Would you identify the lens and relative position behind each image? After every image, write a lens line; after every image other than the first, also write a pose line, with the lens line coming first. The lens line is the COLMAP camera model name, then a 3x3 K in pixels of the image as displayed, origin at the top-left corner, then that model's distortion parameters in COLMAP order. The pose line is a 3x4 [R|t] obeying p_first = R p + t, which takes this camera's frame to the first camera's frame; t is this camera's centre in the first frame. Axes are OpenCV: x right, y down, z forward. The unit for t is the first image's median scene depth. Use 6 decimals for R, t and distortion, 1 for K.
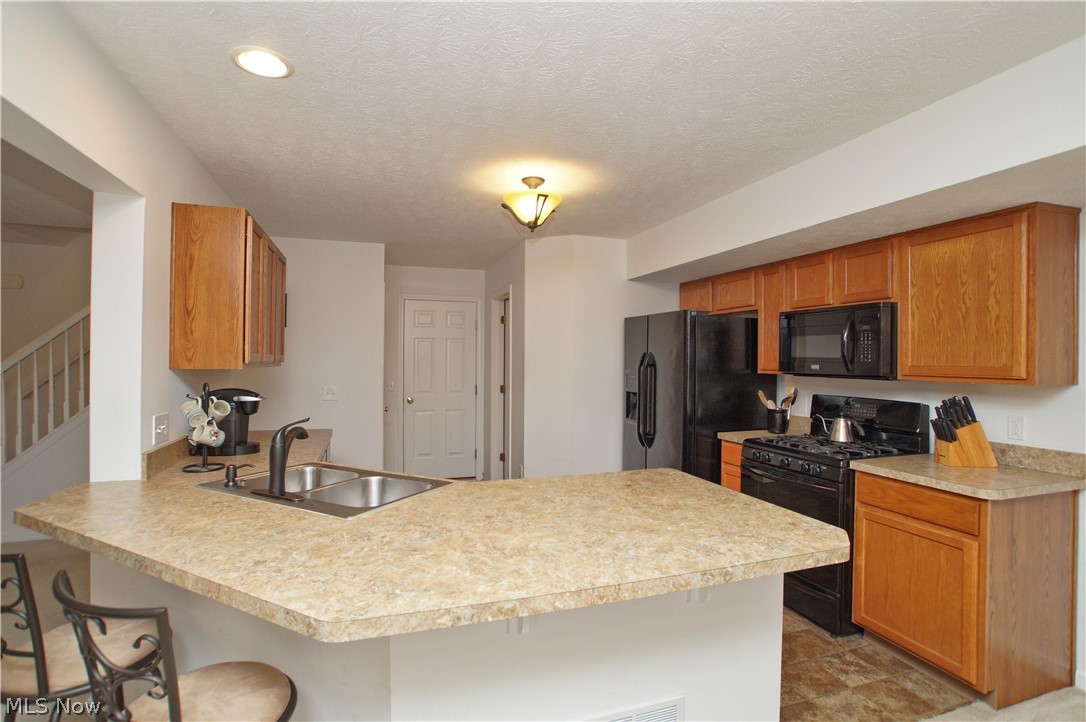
lens RADIAL K [[527.1, 0, 543.0], [0, 527.1, 361.0], [0, 0, 1]] dist [-0.073268, 0.034914]
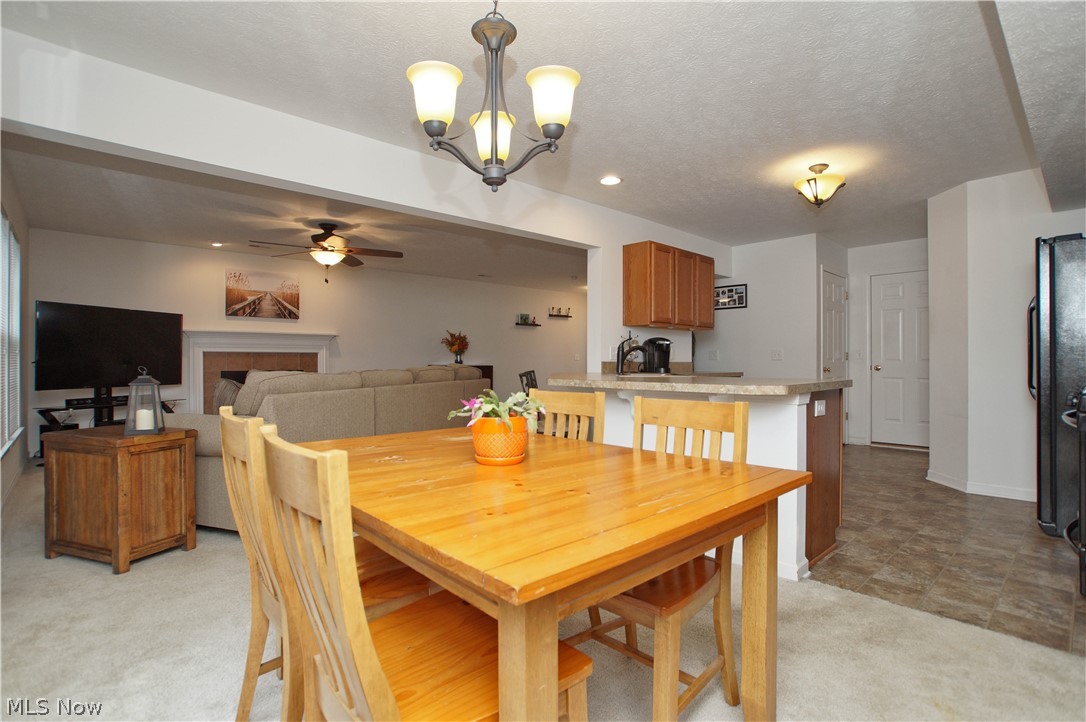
lens RADIAL K [[527.1, 0, 543.0], [0, 527.1, 361.0], [0, 0, 1]] dist [-0.073268, 0.034914]
pose [[0.402204, -0.007136, -0.915522, 0.923296], [0.001317, 0.999973, -0.007215, 0.146940], [0.915549, 0.001696, 0.402203, -0.131781]]
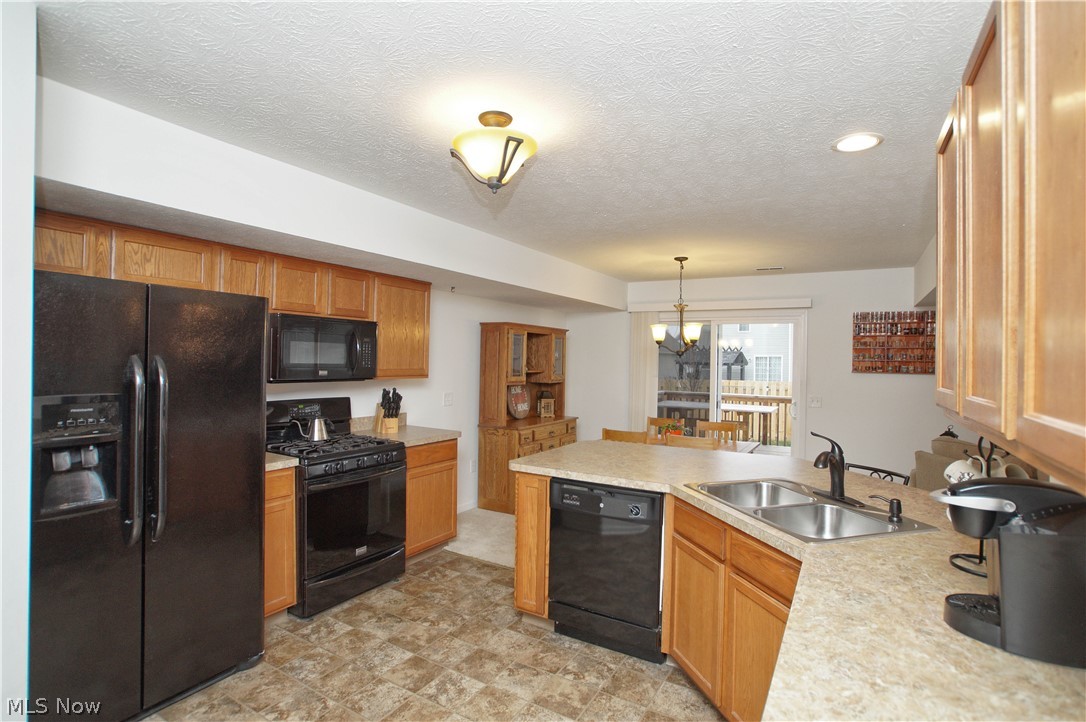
lens RADIAL K [[527.1, 0, 543.0], [0, 527.1, 361.0], [0, 0, 1]] dist [-0.073268, 0.034914]
pose [[-0.643887, -0.011222, 0.765038, -0.631586], [-0.011553, 0.999921, 0.004944, -0.024478], [-0.765033, -0.005655, -0.643966, 1.492022]]
